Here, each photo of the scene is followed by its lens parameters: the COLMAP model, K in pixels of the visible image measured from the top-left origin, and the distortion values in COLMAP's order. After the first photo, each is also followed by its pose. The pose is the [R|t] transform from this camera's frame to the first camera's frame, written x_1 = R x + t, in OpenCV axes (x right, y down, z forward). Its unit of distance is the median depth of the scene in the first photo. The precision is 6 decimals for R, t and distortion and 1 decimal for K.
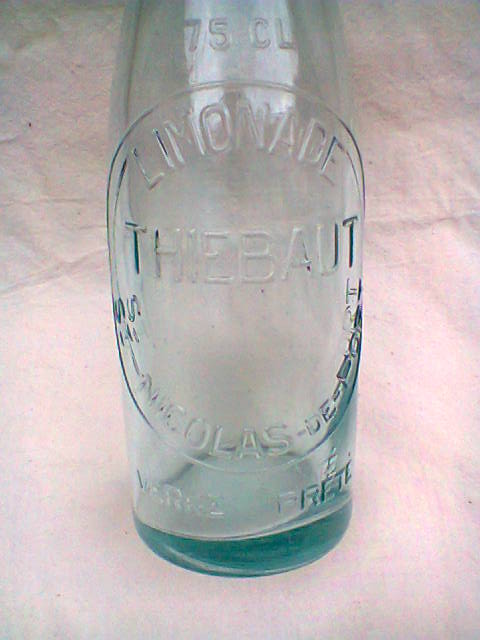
lens RADIAL K [[647.5, 0, 240.0], [0, 647.5, 320.0], [0, 0, 1]] dist [0.001693, -0.022468]
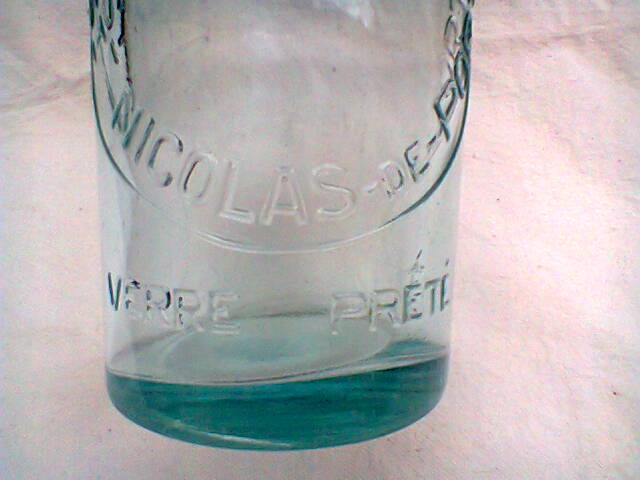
lens RADIAL K [[663.5, 0, 308.1], [0, 663.5, 269.9], [0, 0, 1]] dist [-0.083544, -0.020753]
pose [[0.998934, 0.046152, 0.000577, 0.028817], [-0.045683, 0.990413, -0.130364, 0.250027], [-0.006588, 0.130199, 0.991466, 0.306505]]
